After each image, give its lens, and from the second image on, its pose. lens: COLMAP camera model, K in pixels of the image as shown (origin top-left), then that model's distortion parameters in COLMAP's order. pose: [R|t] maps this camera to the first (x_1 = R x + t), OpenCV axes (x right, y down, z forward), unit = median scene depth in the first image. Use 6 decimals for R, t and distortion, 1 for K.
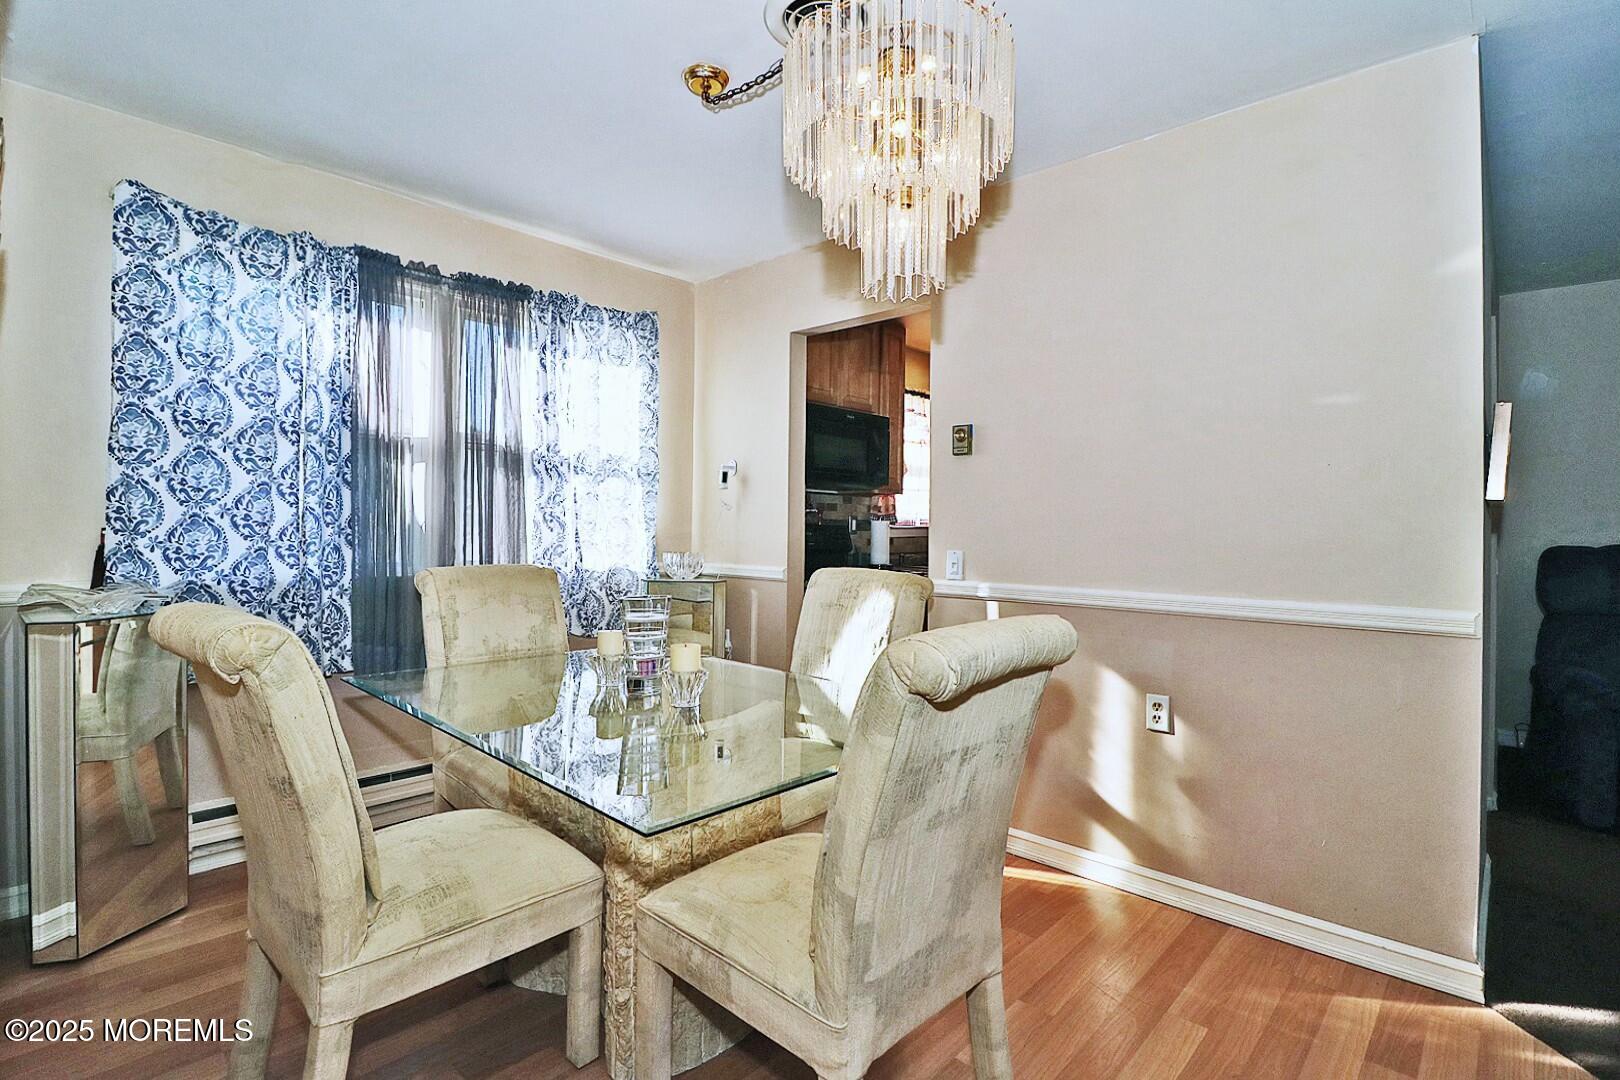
lens RADIAL K [[759.3, 0, 810.0], [0, 759.3, 540.0], [0, 0, 1]] dist [0.001653, -0.015885]
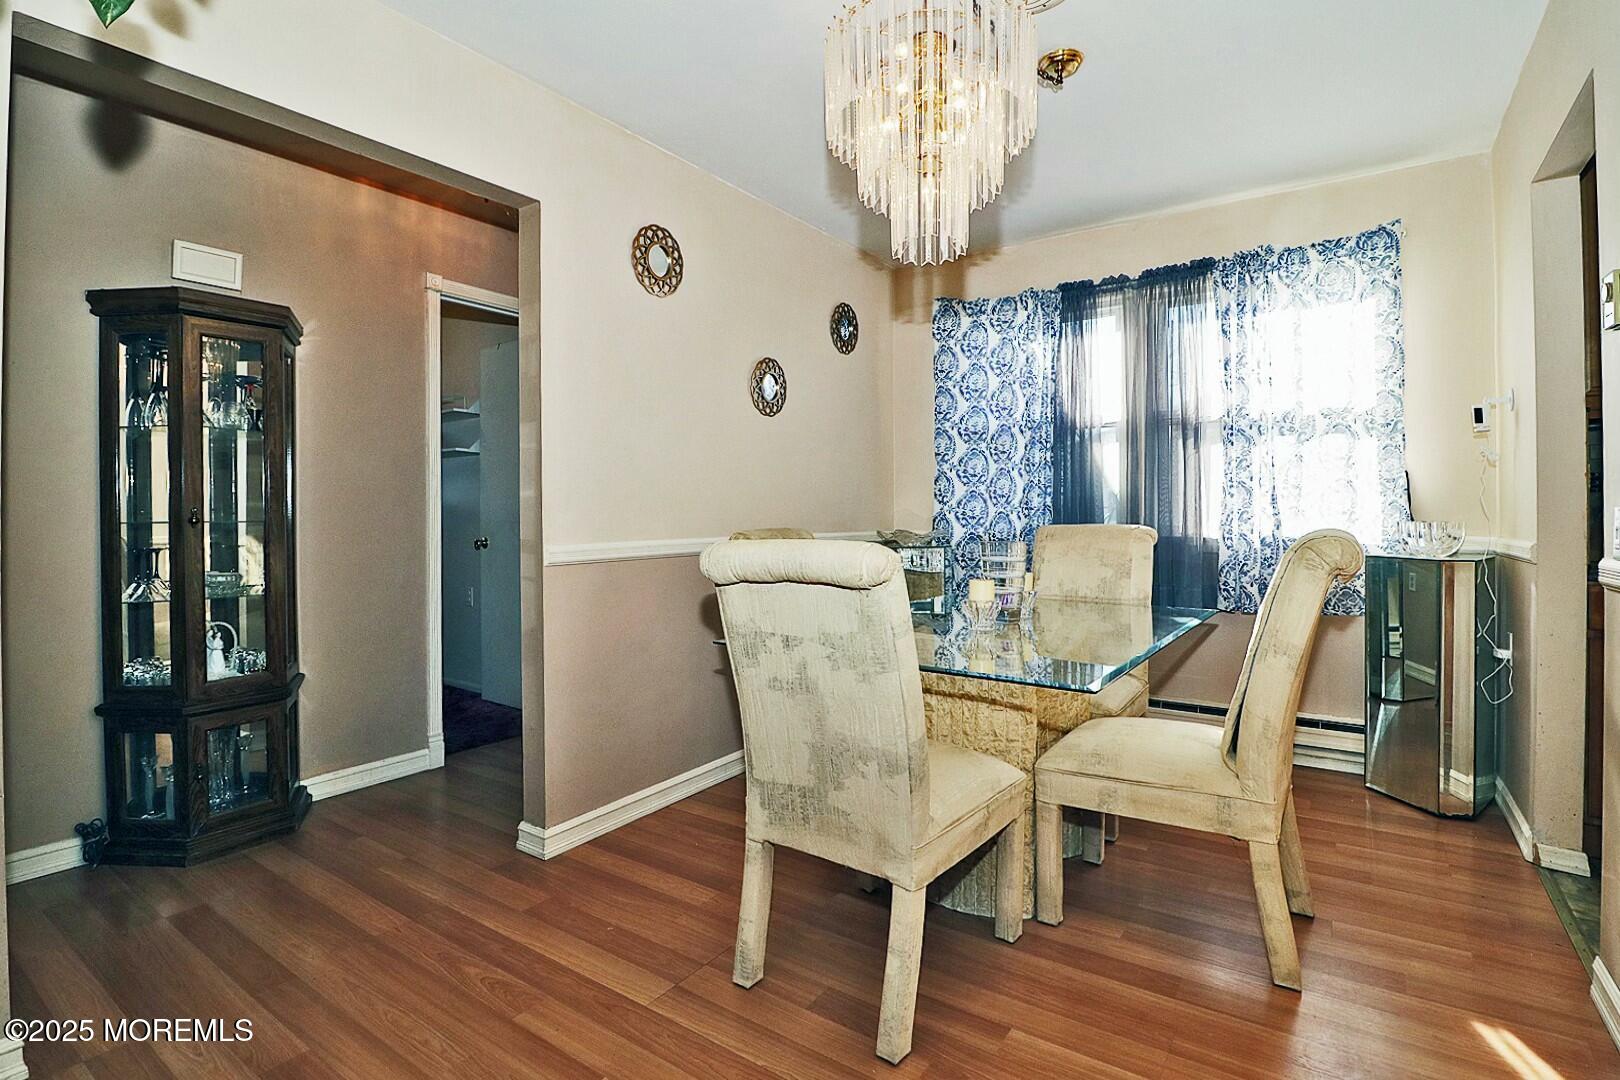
lens RADIAL K [[775.6, 0, 817.4], [0, 775.6, 500.3], [0, 0, 1]] dist [-0.001290, -0.010539]
pose [[0.162171, -0.012415, -0.986685, 0.603242], [0.000351, 0.999922, -0.012524, 0.005026], [0.986763, 0.001684, 0.162162, 0.328372]]
